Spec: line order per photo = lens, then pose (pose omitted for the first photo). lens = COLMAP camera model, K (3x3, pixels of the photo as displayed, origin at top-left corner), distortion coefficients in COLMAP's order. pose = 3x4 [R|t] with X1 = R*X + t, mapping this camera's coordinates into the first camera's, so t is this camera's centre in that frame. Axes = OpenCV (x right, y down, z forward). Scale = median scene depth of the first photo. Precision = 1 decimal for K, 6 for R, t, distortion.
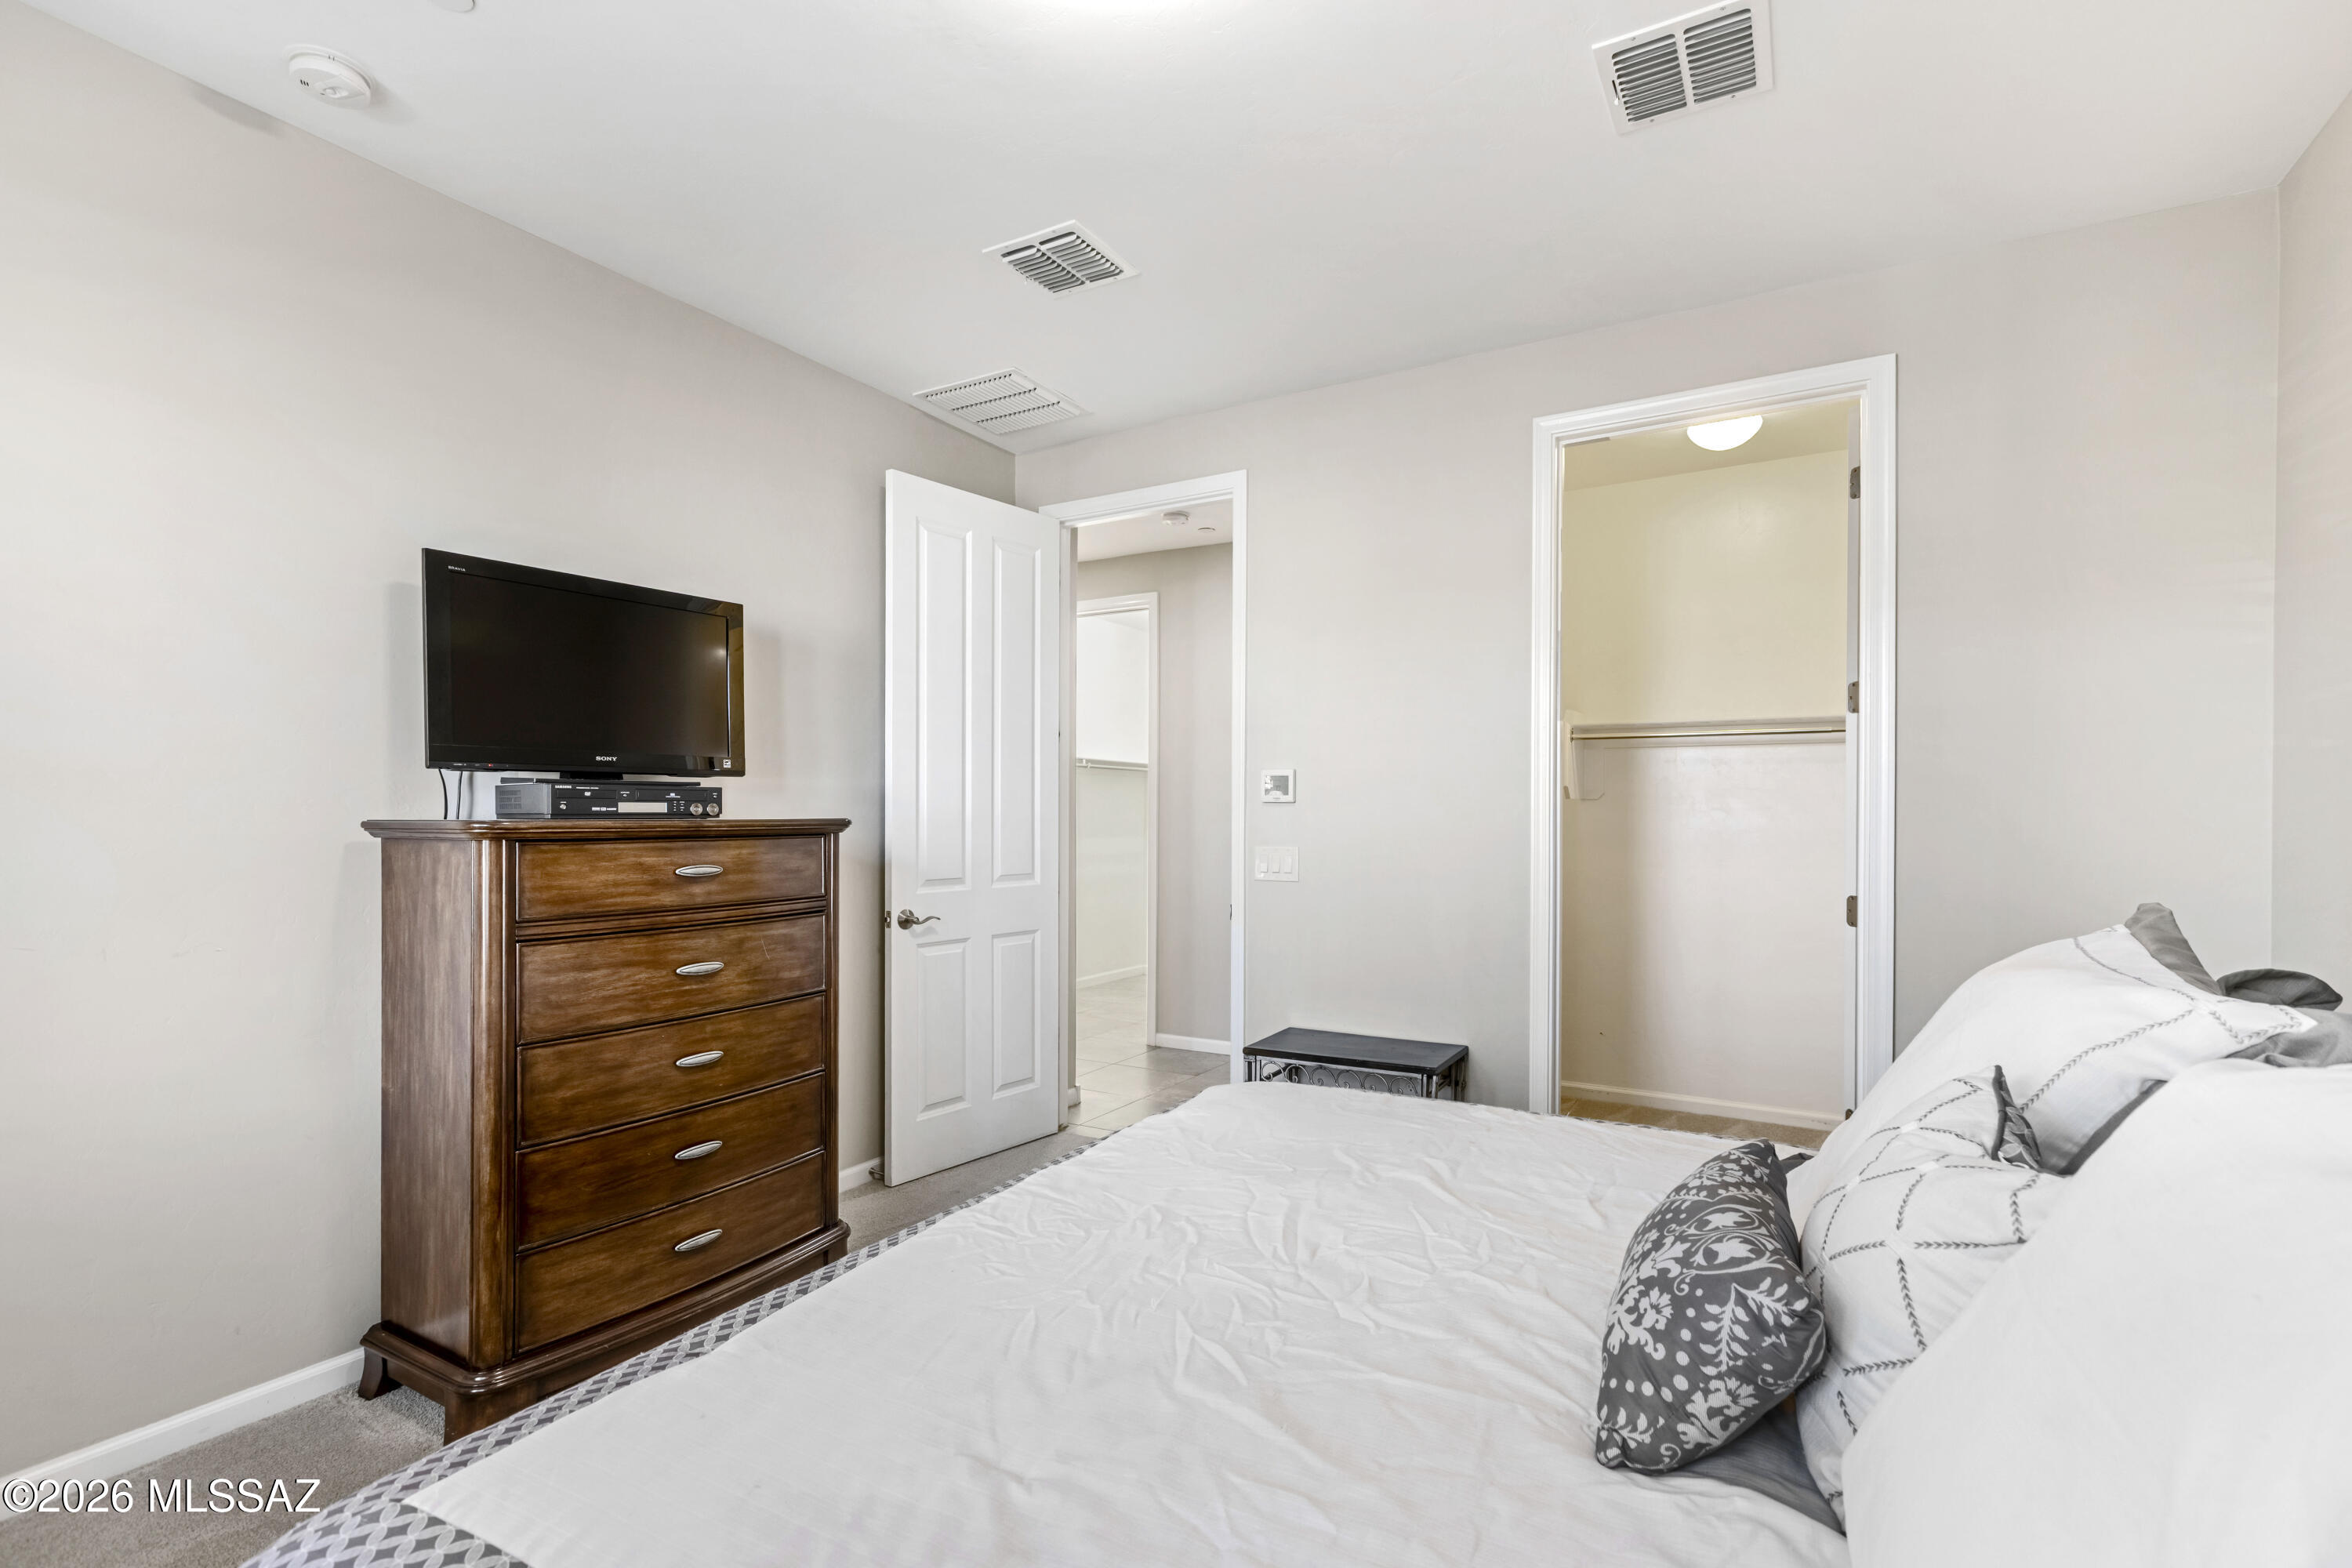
lens RADIAL K [[1117.4, 0, 1180.3], [0, 1117.4, 807.8], [0, 0, 1]] dist [0.001055, 0.000316]
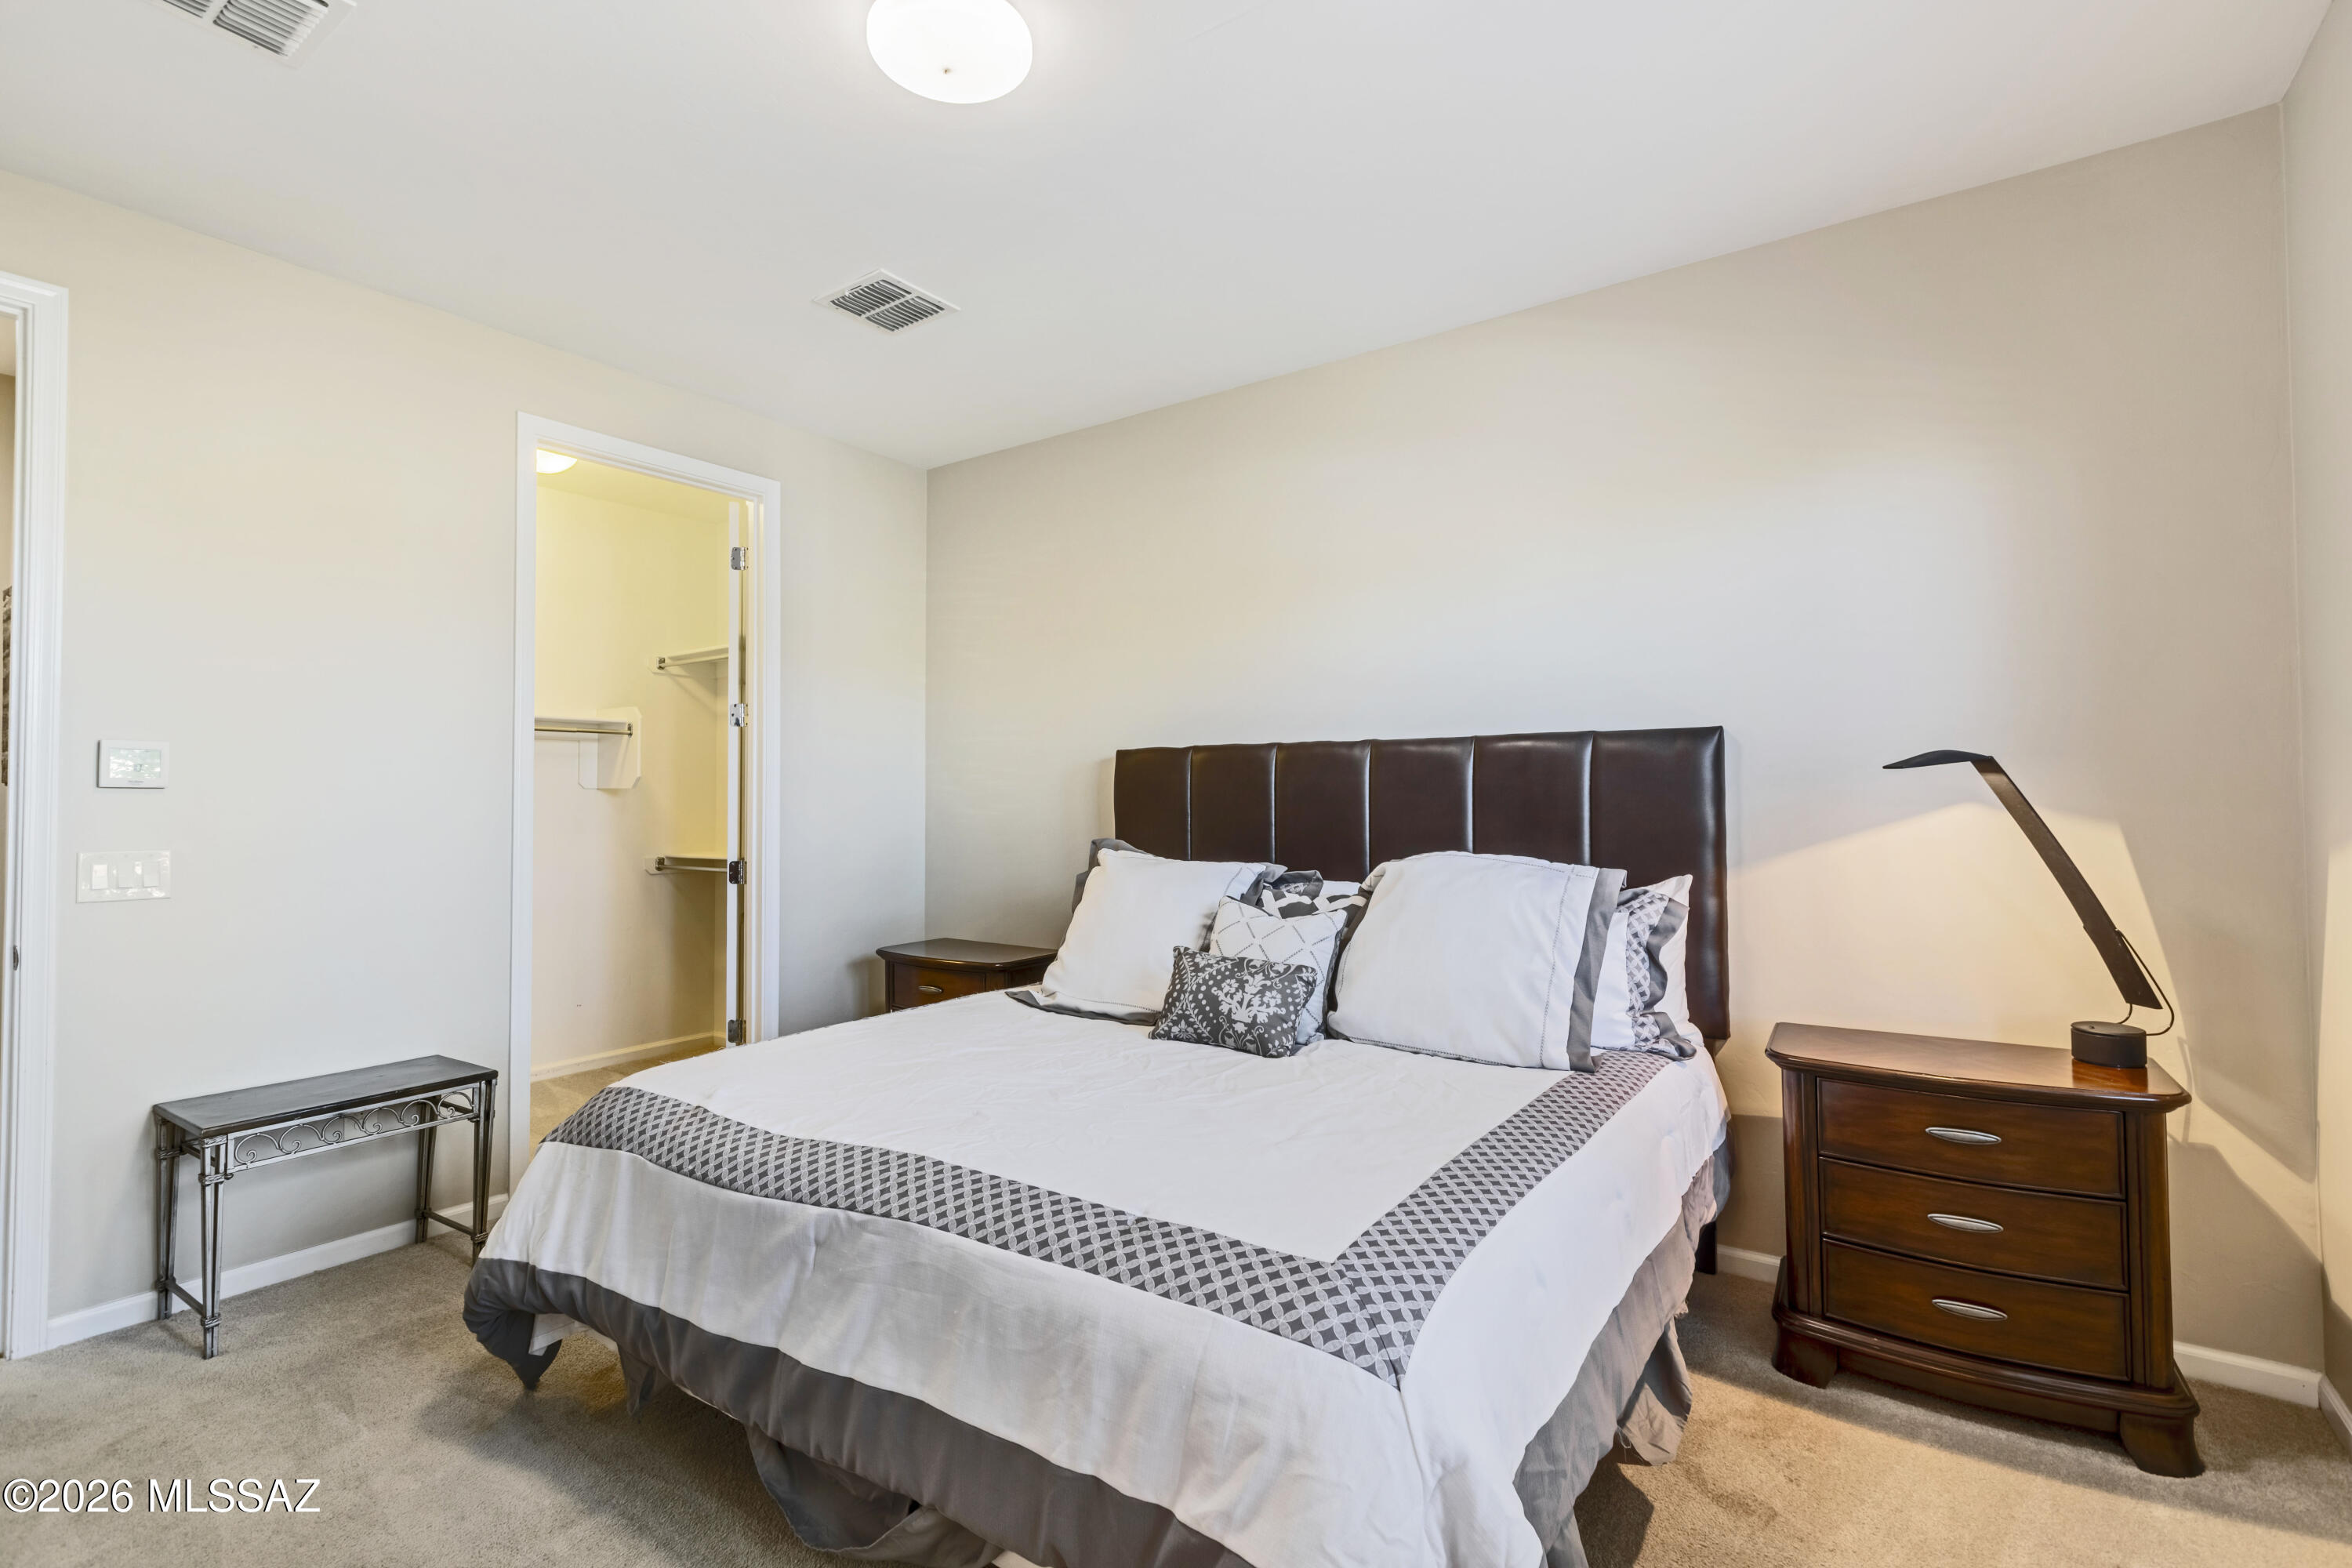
lens RADIAL K [[1117.4, 0, 1180.3], [0, 1117.4, 807.8], [0, 0, 1]] dist [0.001055, 0.000316]
pose [[0.064411, -0.014544, 0.997818, -1.089791], [0.004029, 0.999889, 0.014314, -0.008227], [-0.997915, 0.003099, 0.064462, 0.545996]]
